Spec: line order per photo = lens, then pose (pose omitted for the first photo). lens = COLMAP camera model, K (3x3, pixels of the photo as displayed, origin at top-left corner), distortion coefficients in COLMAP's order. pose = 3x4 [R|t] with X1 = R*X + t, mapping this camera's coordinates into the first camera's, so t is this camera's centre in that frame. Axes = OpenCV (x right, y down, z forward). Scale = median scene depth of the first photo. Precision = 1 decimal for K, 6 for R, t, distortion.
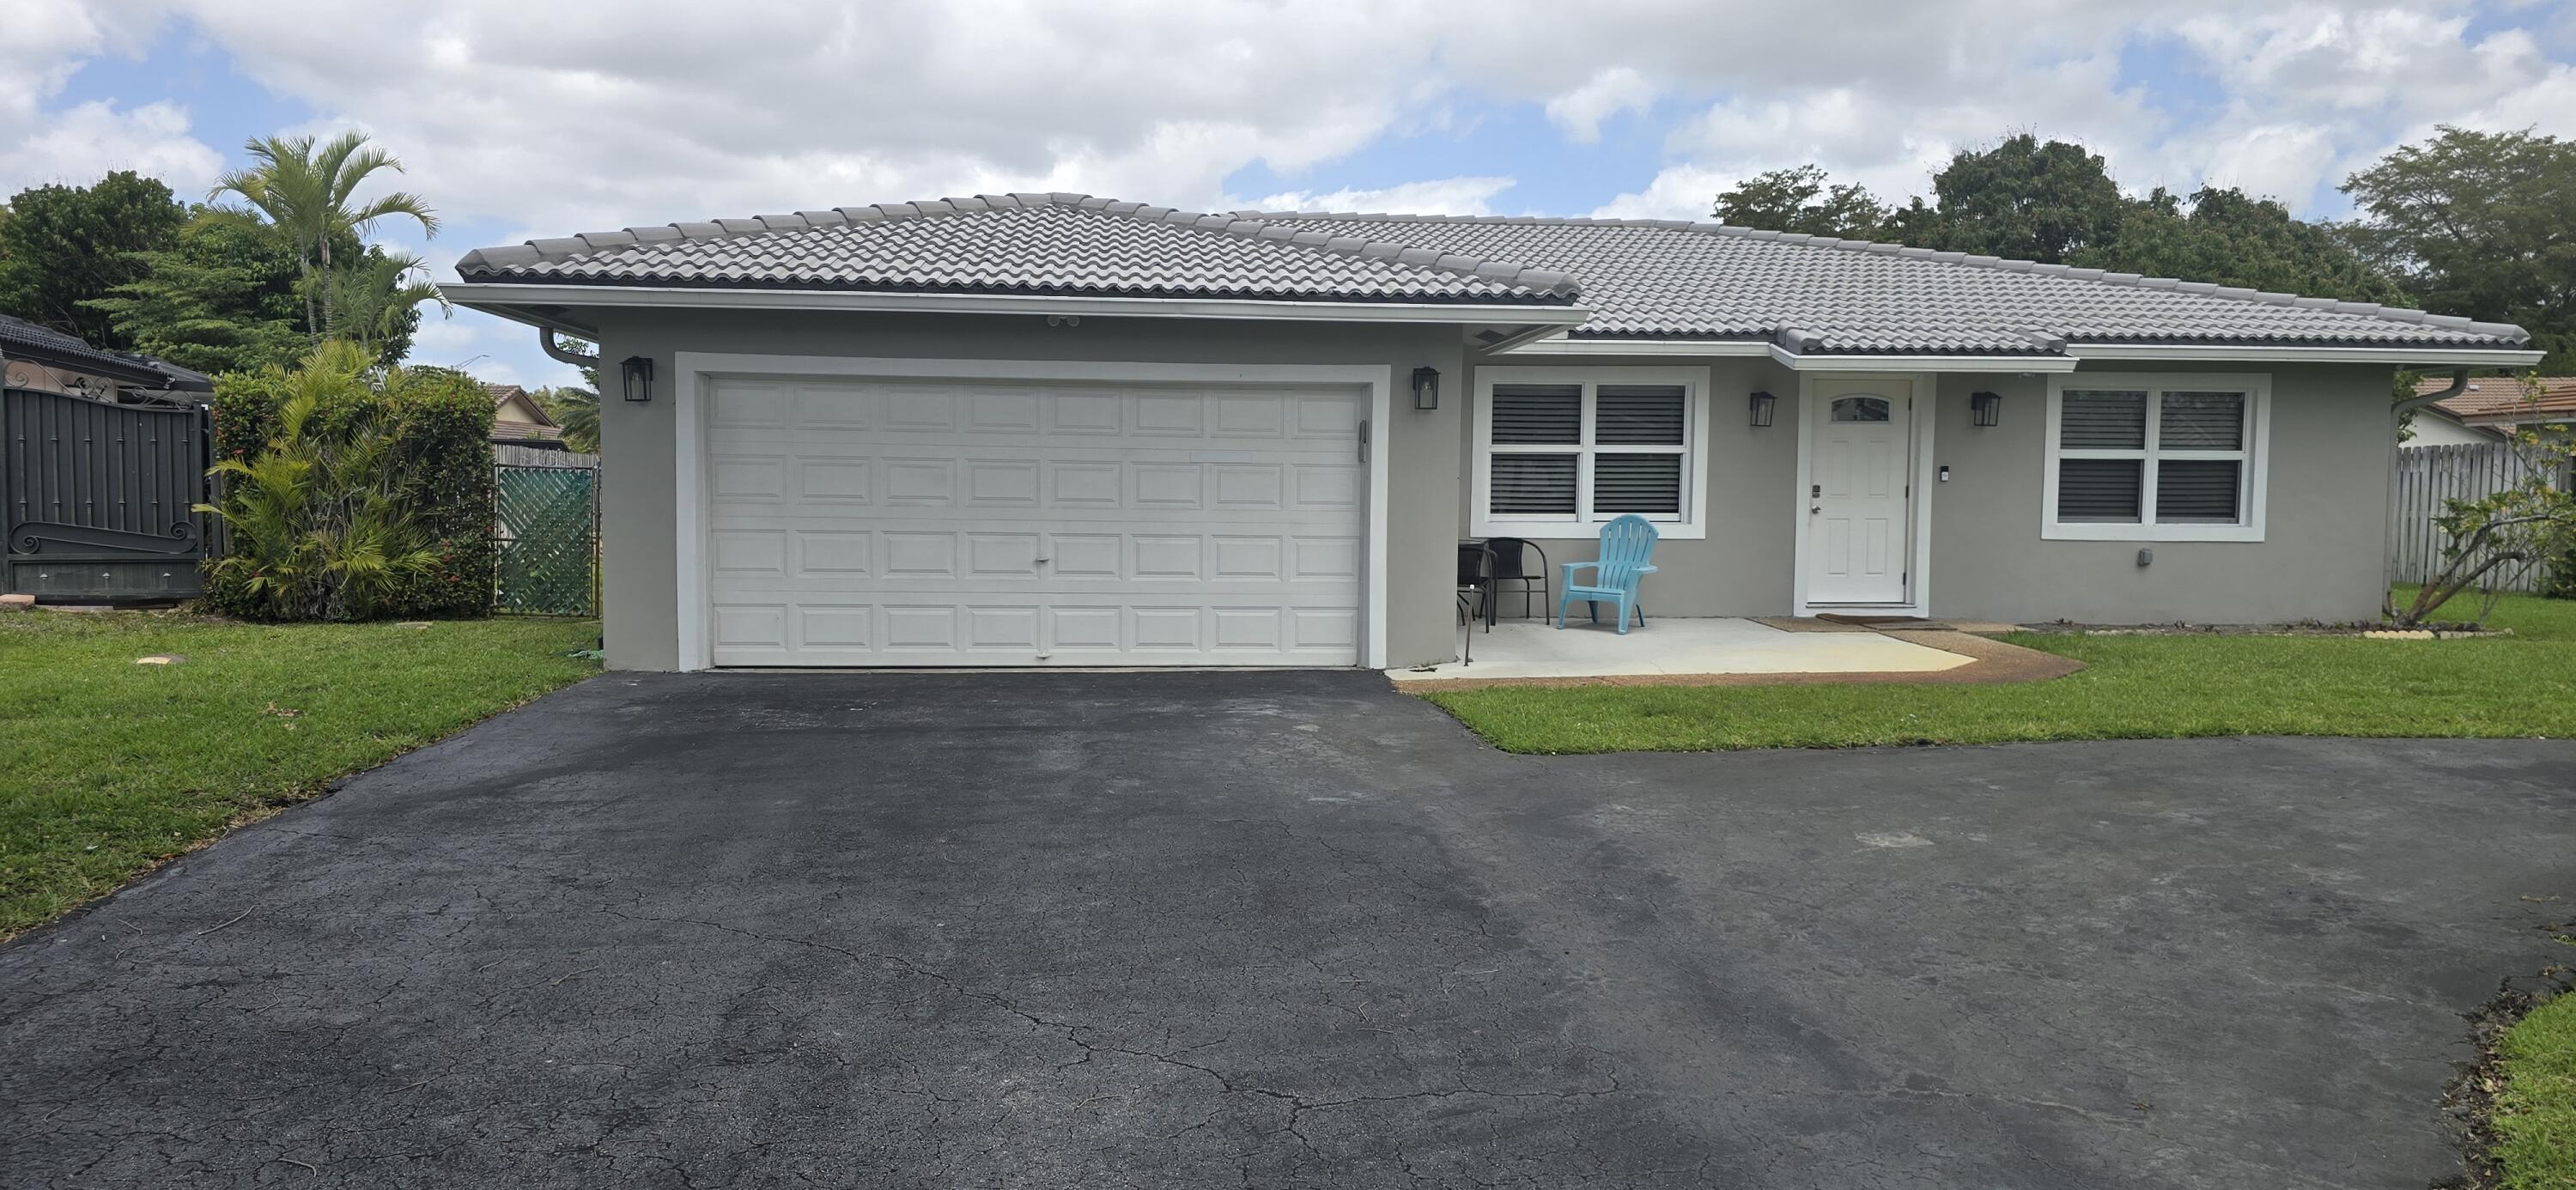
lens RADIAL K [[1753.7, 0, 1283.5], [0, 1753.7, 607.4], [0, 0, 1]] dist [0.028124, -0.033150]
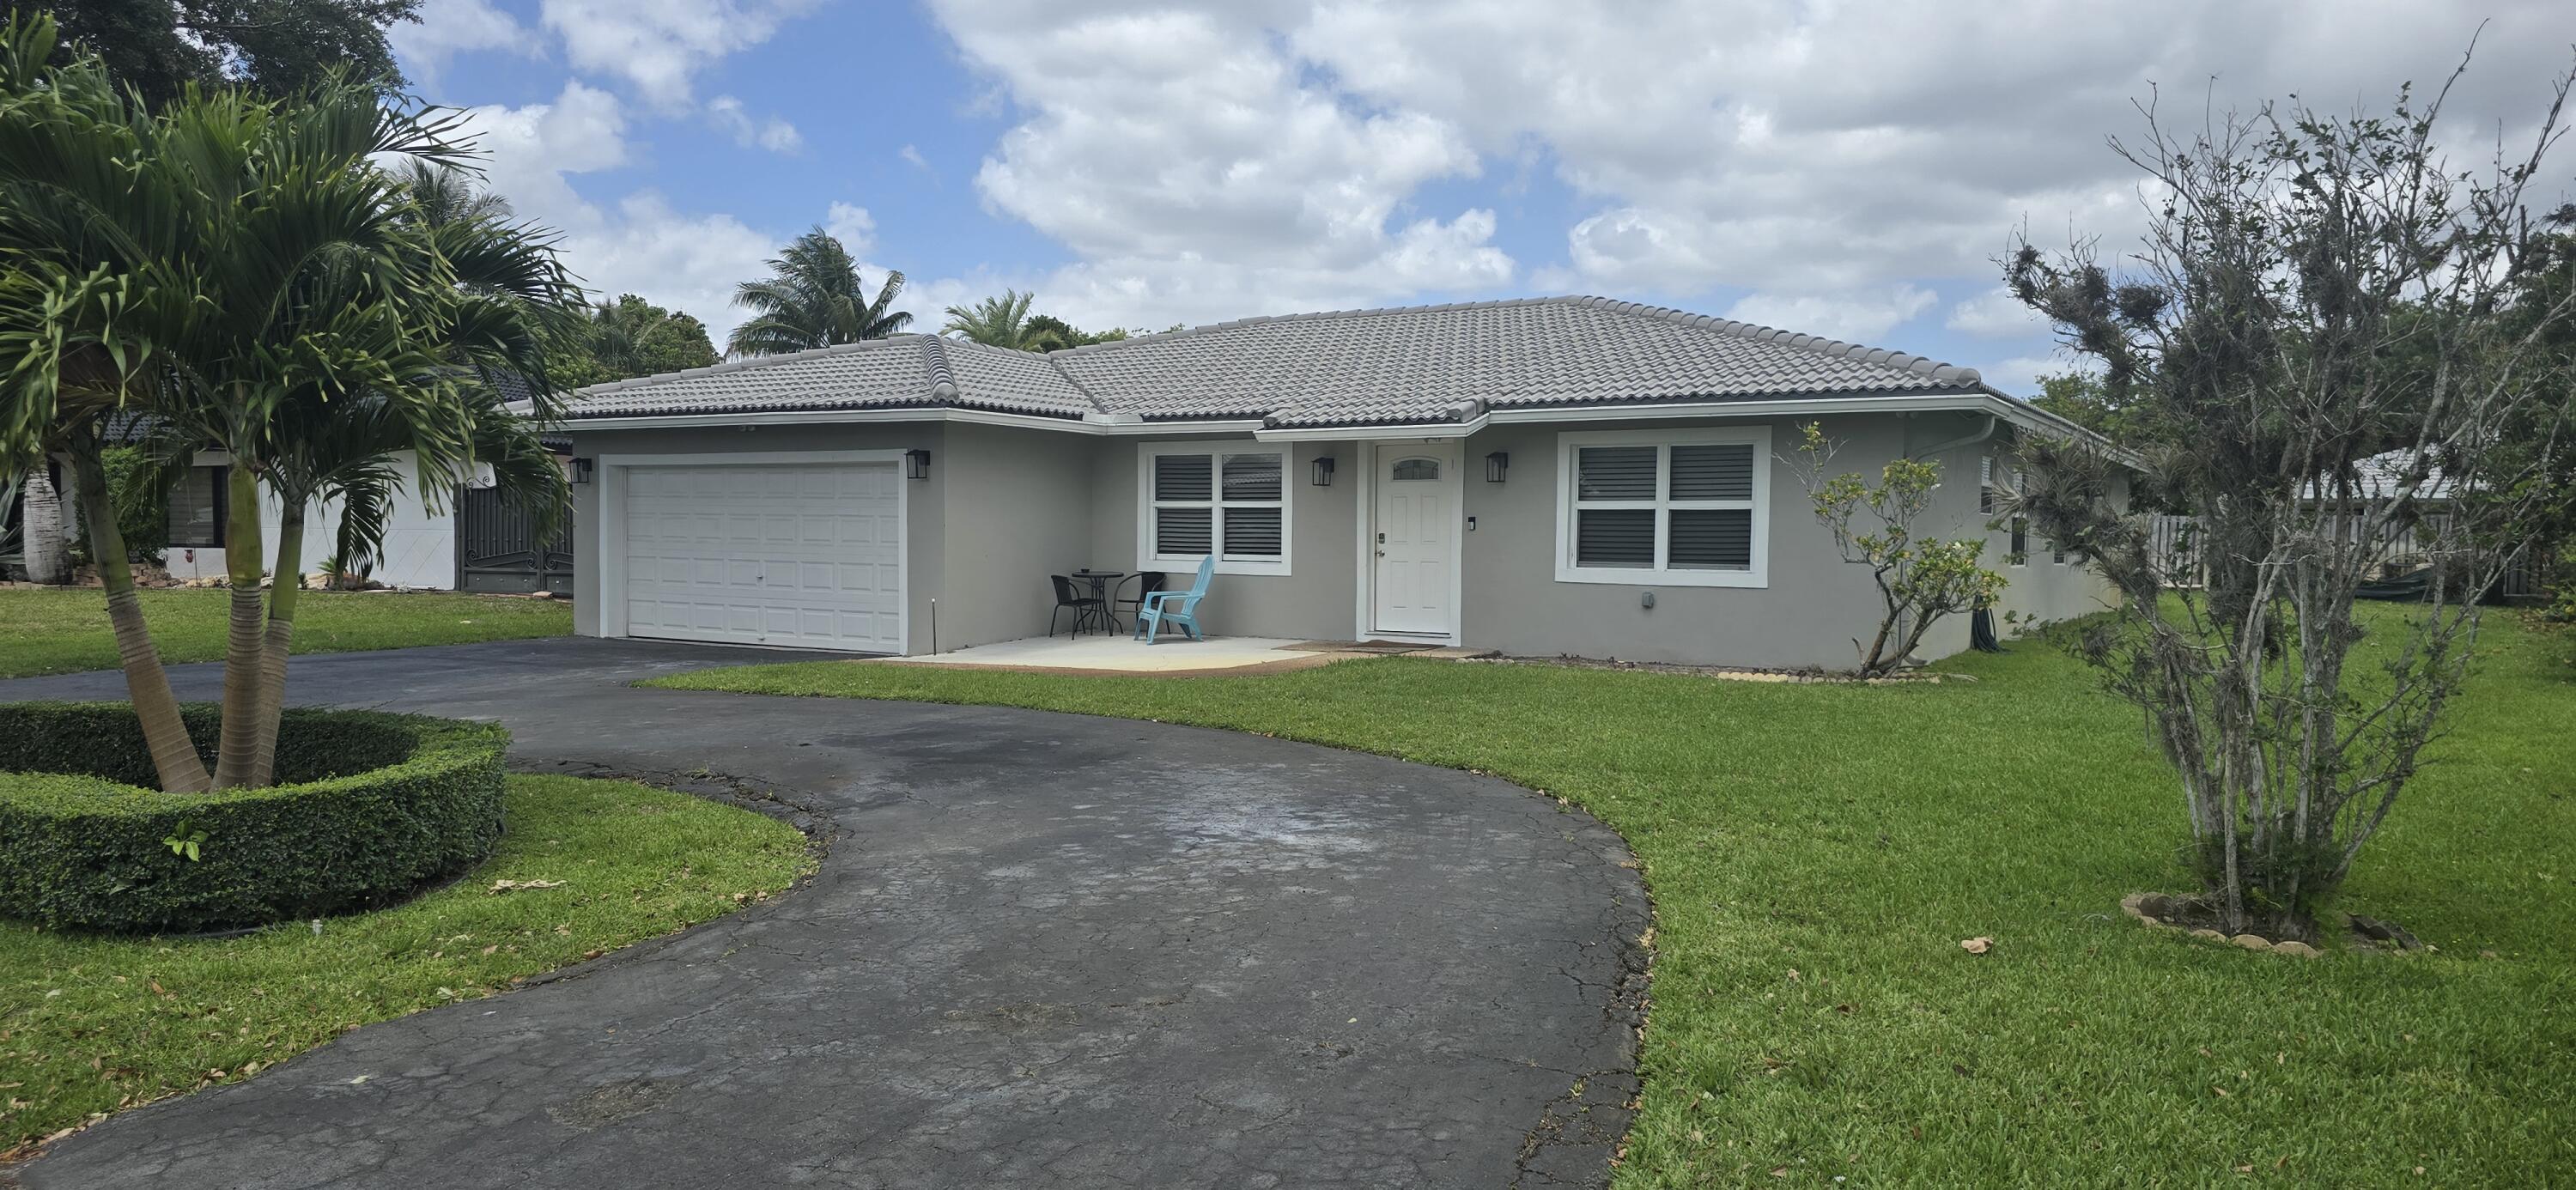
lens RADIAL K [[1750.1, 0, 1234.9], [0, 1750.1, 604.2], [0, 0, 1]] dist [0.077119, -0.072799]
pose [[0.794894, 0.025015, -0.606233, 0.951563], [-0.047169, 0.998674, -0.020640, 0.008431], [0.604912, 0.045002, 0.795020, -0.009580]]
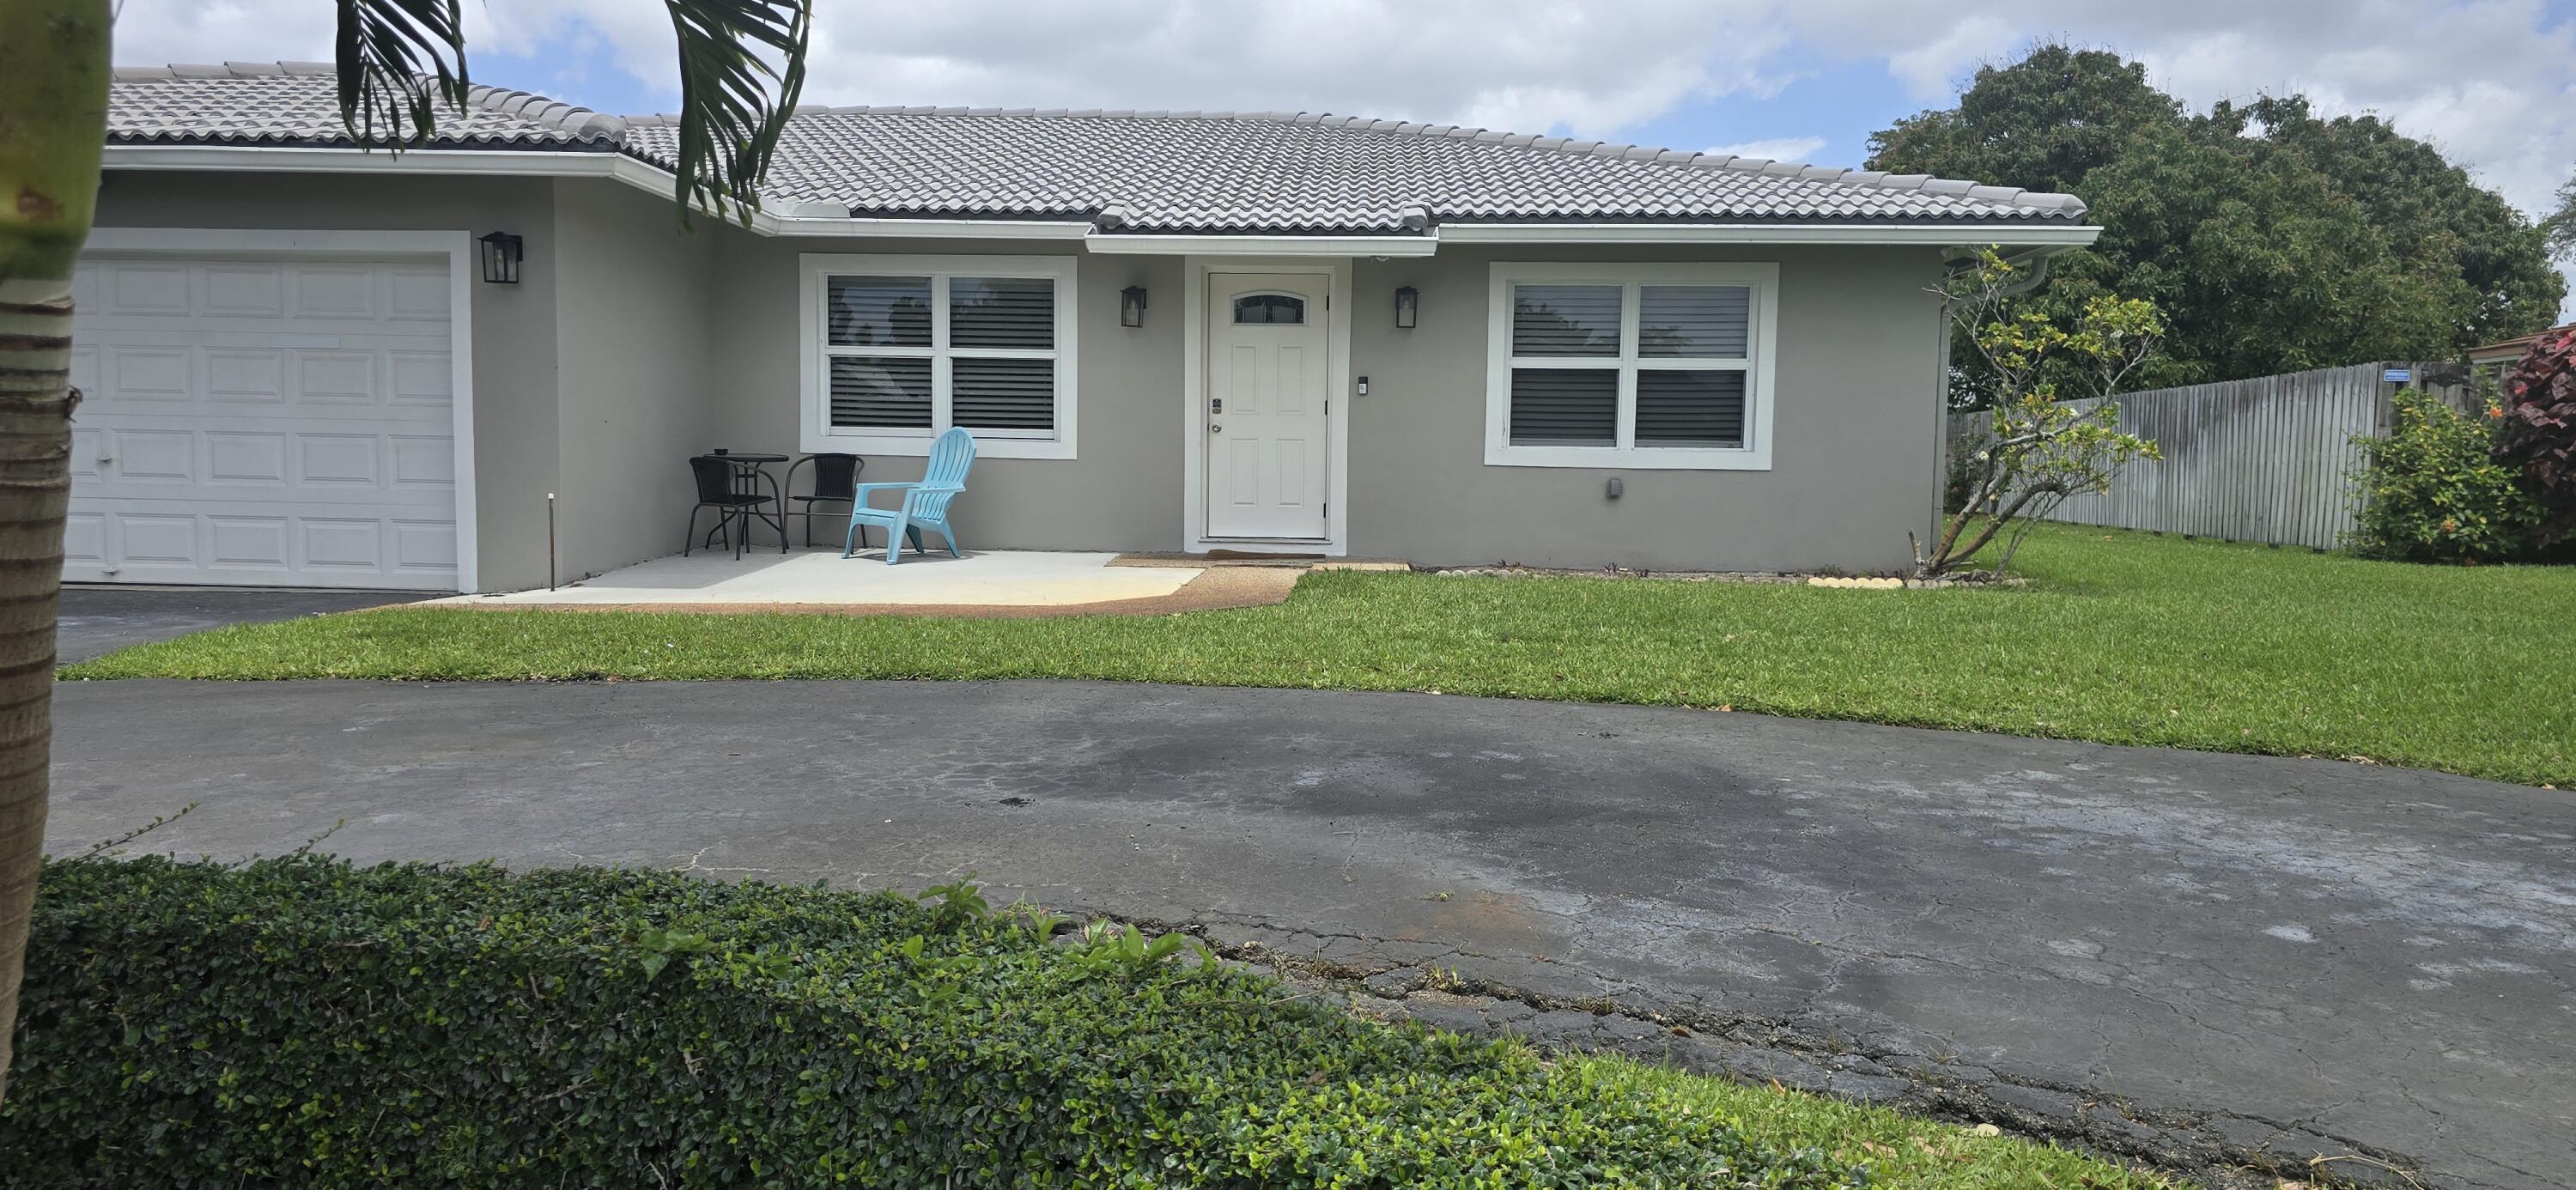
lens RADIAL K [[1761.3, 0, 1298.6], [0, 1761.3, 596.0], [0, 0, 1]] dist [0.070527, -0.065821]
pose [[0.990577, 0.018930, -0.135646, 0.460733], [-0.017939, 0.999803, 0.008529, 0.017915], [0.135780, -0.006015, 0.990721, 0.162049]]
